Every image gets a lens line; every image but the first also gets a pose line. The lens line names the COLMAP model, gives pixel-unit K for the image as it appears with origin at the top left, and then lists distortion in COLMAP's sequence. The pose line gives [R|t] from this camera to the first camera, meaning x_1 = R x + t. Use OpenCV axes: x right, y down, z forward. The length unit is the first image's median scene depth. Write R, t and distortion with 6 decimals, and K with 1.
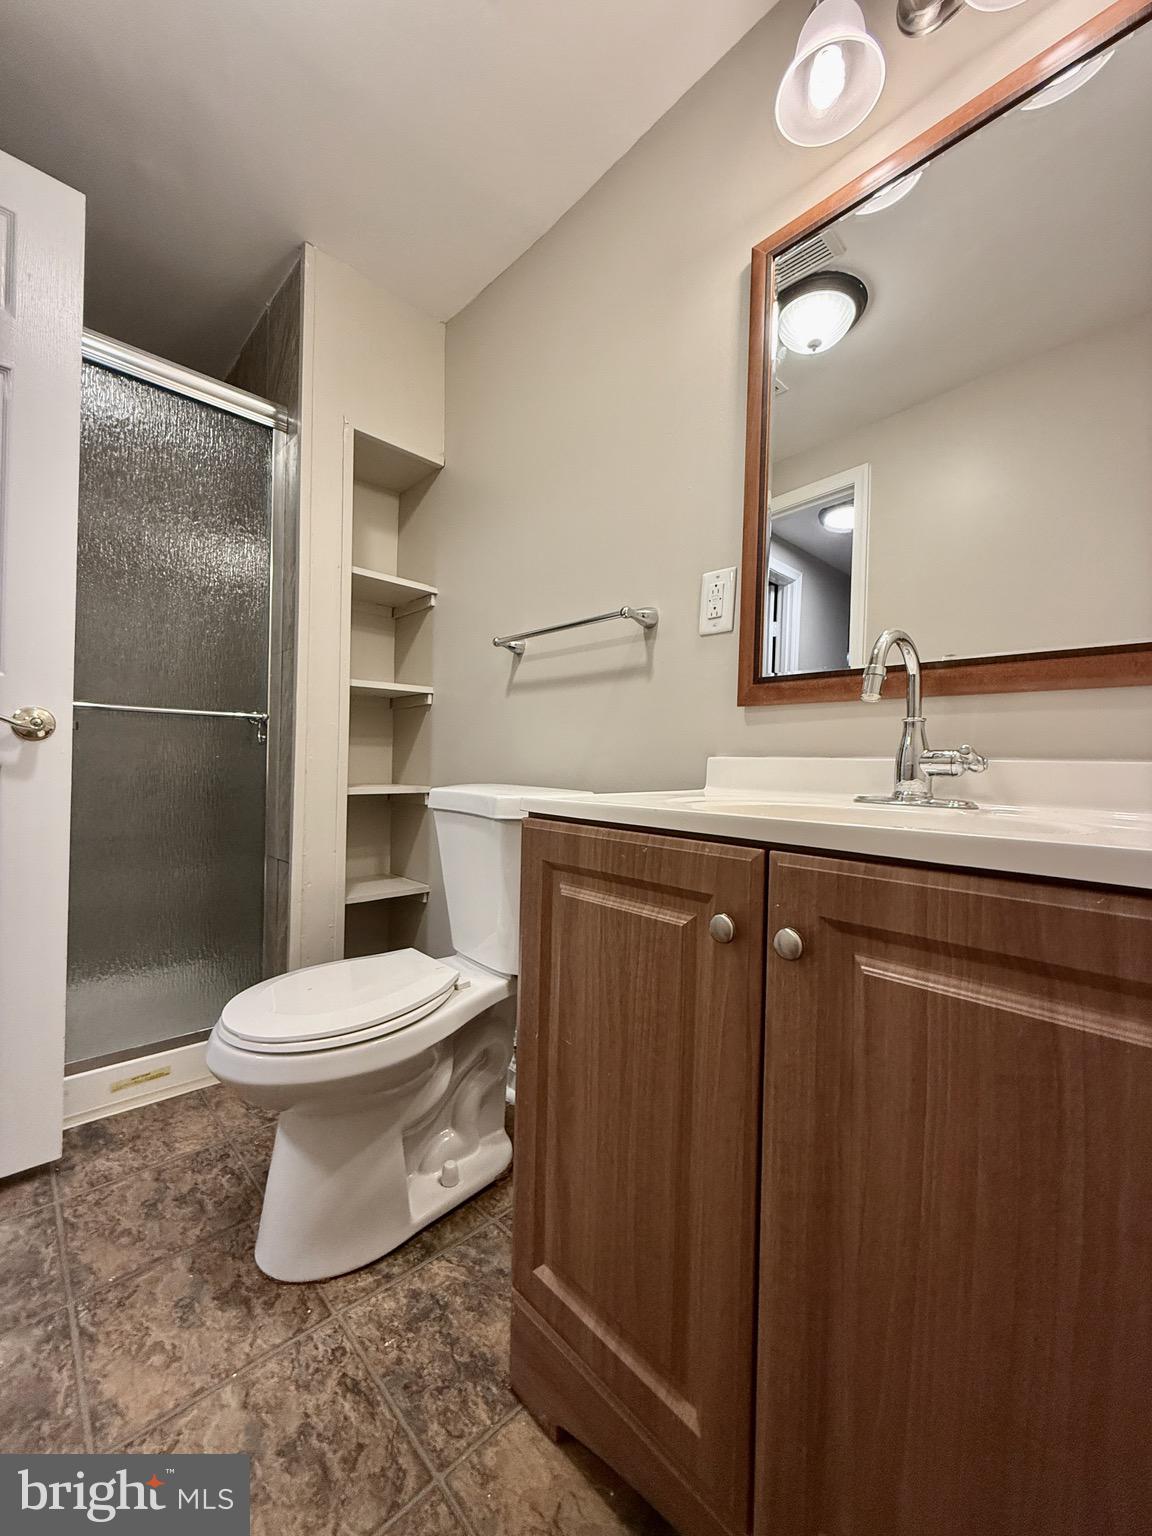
lens RADIAL K [[623.9, 0, 576.9], [0, 623.9, 769.7], [0, 0, 1]] dist [-0.001228, 0.000383]
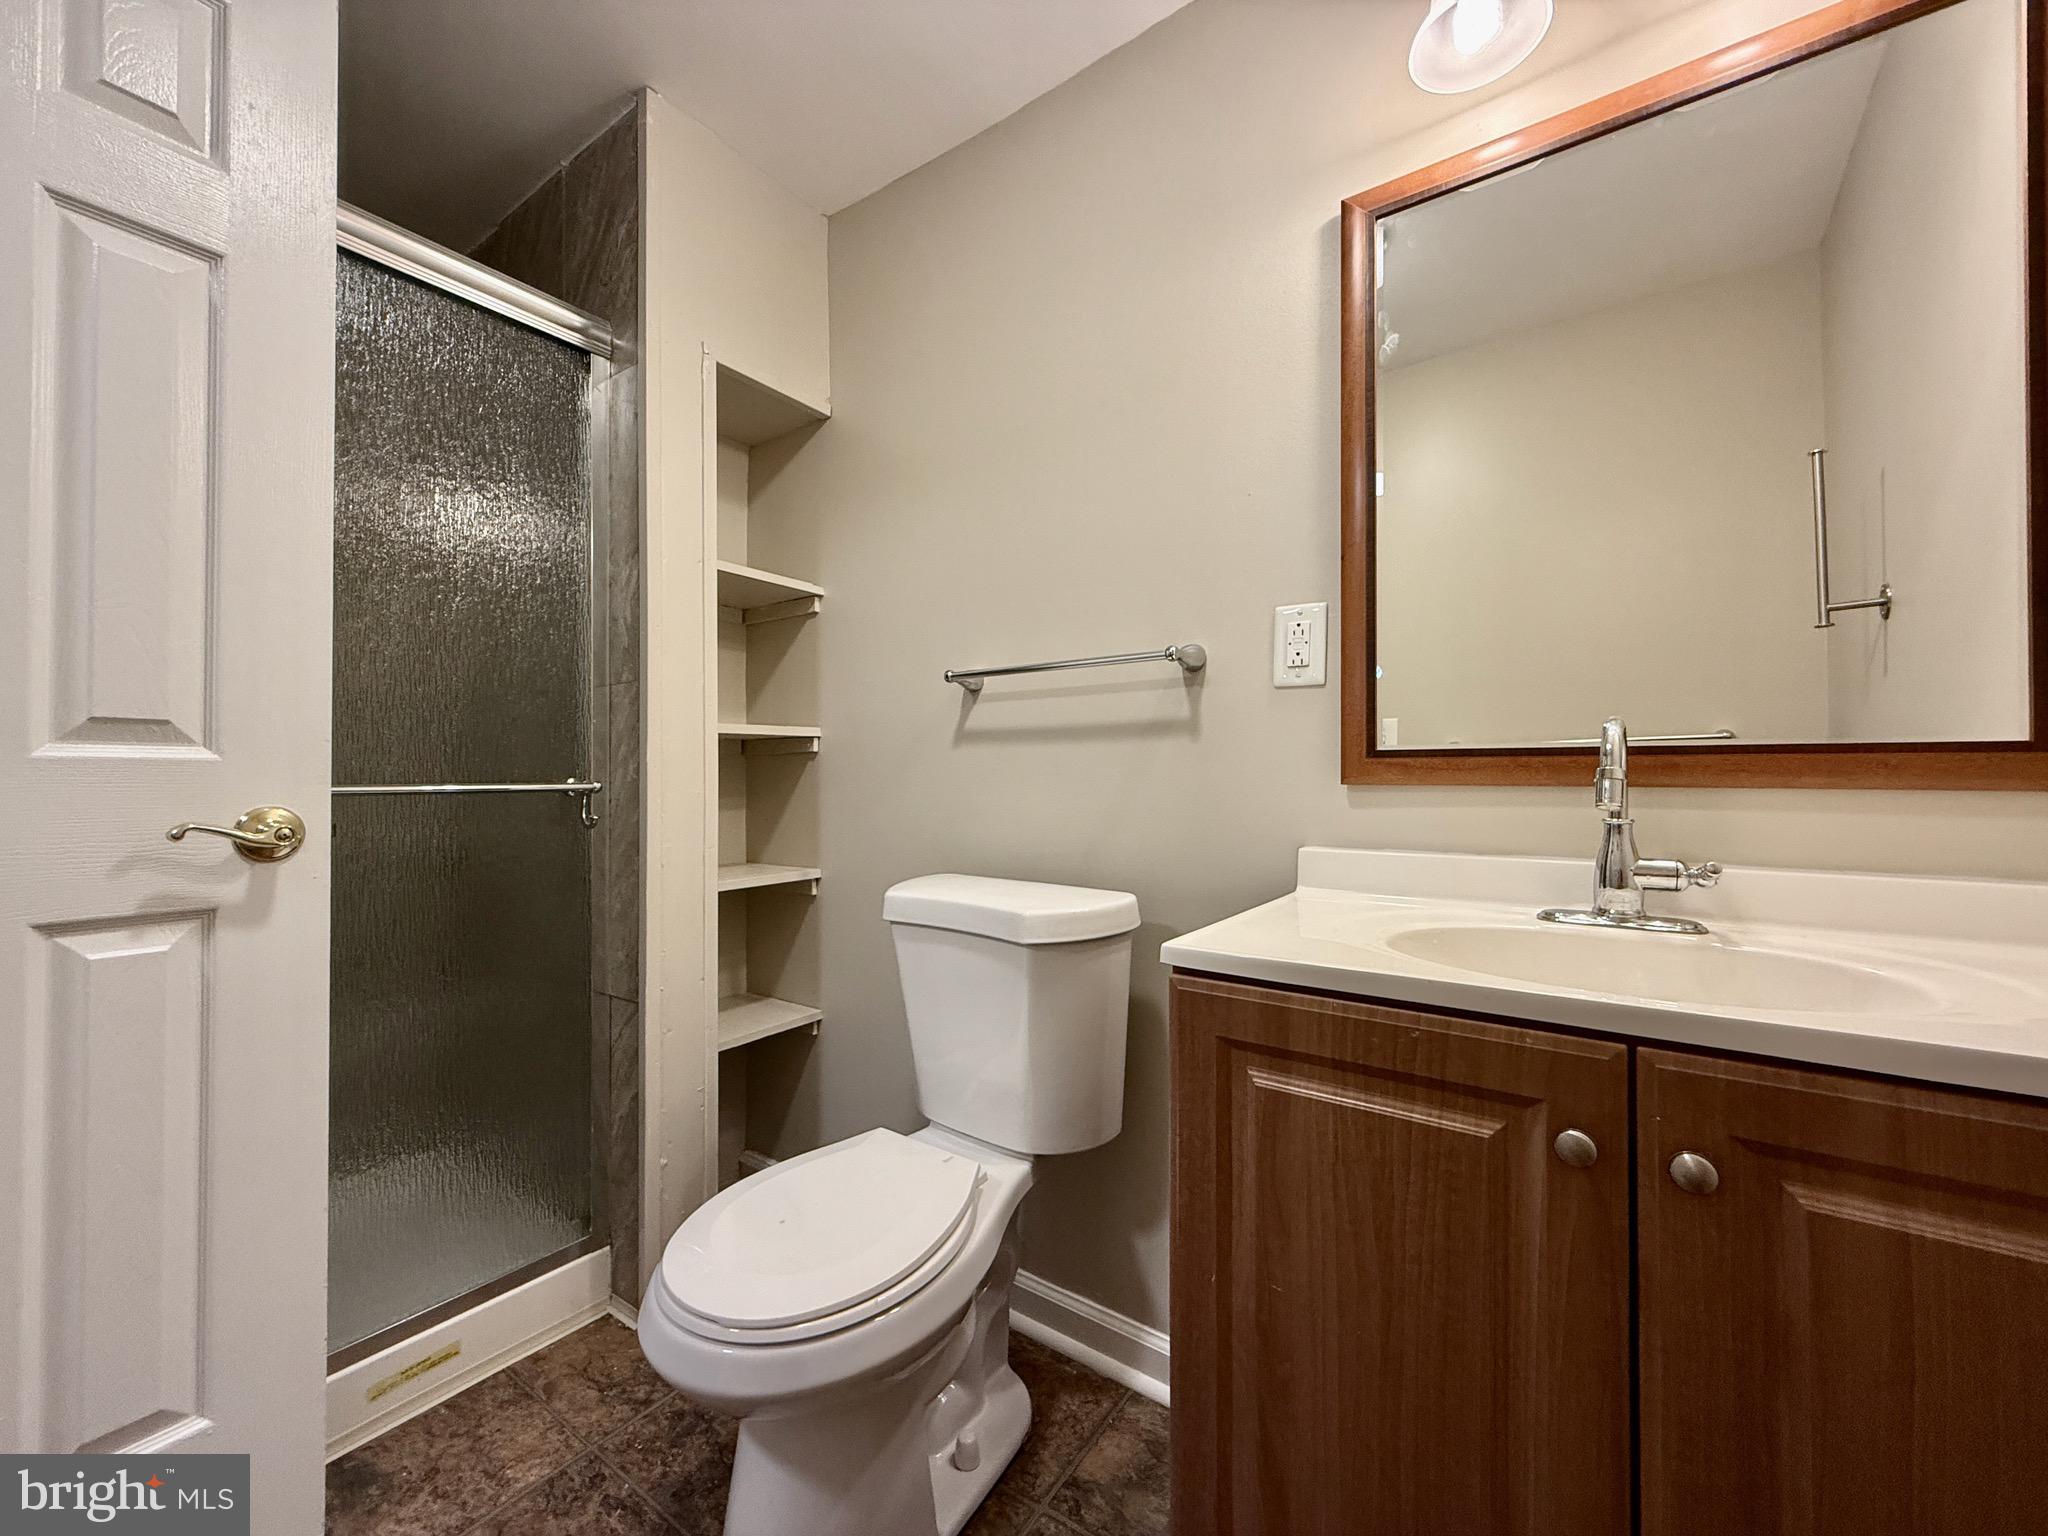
lens RADIAL K [[831.9, 0, 1020.6], [0, 831.9, 773.0], [0, 0, 1]] dist [-0.001228, 0.000383]
pose [[0.980199, -0.024730, 0.196465, -0.308816], [0.026714, 0.999615, -0.007452, -0.108343], [-0.196205, 0.012553, 0.980483, 0.056552]]
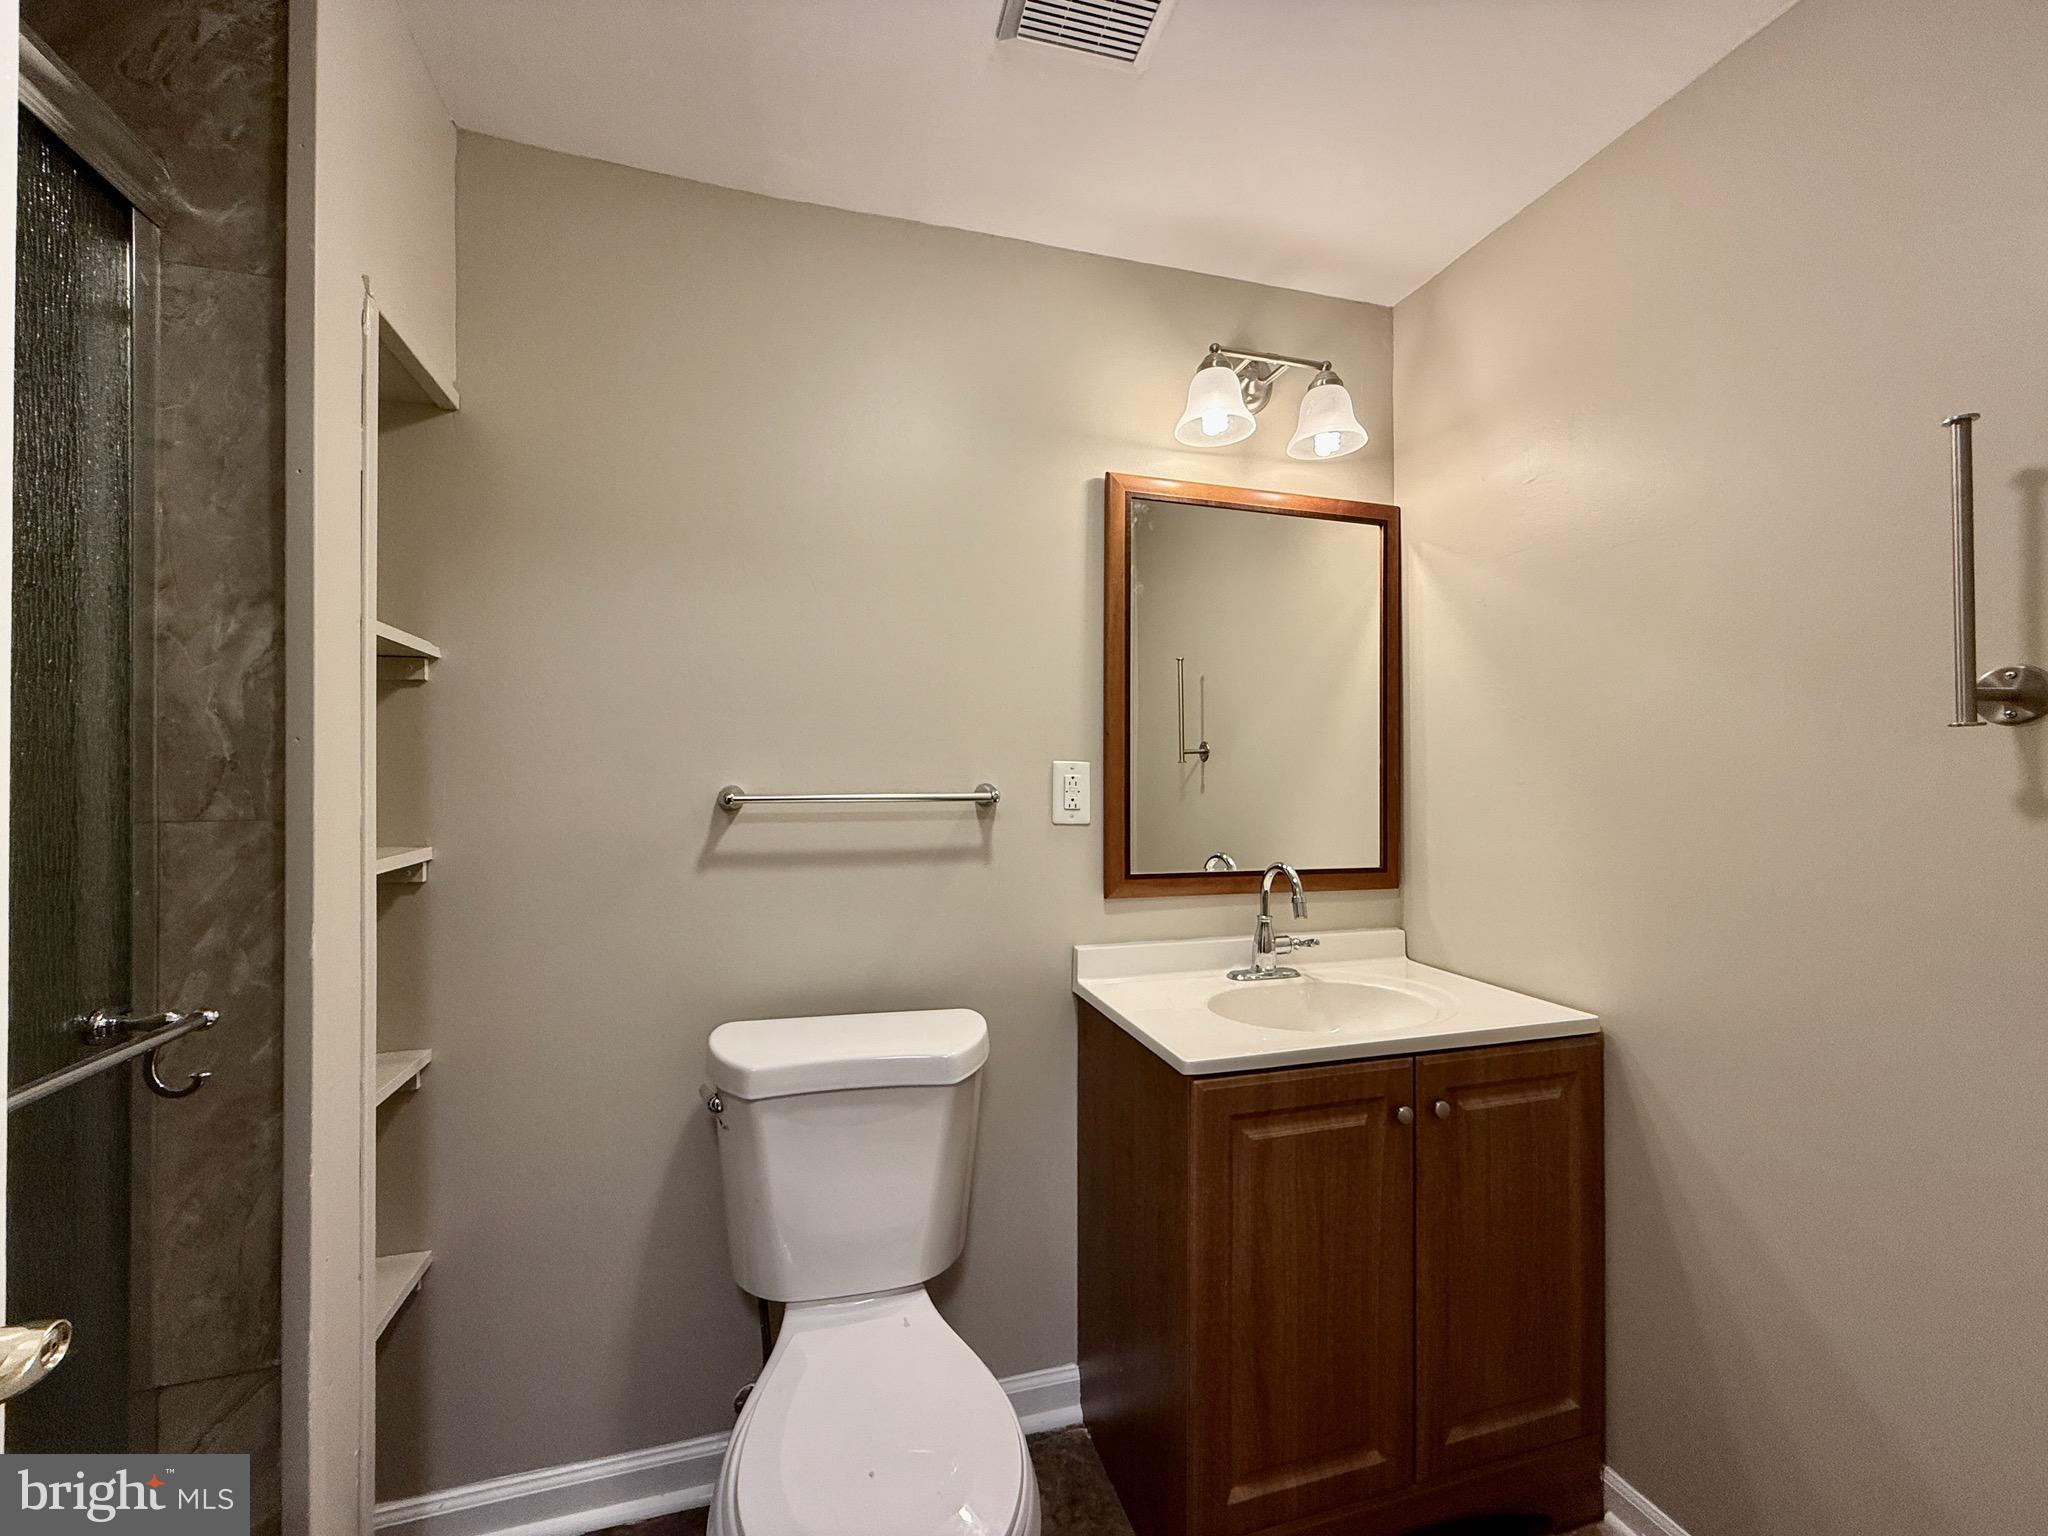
lens RADIAL K [[831.9, 0, 1032.7], [0, 831.9, 768.3], [0, 0, 1]] dist [-0.001228, 0.000383]
pose [[0.428895, -0.015995, 0.903213, -0.981658], [0.011076, 0.999861, 0.012447, -0.313636], [-0.903286, 0.004665, 0.429013, 0.459127]]
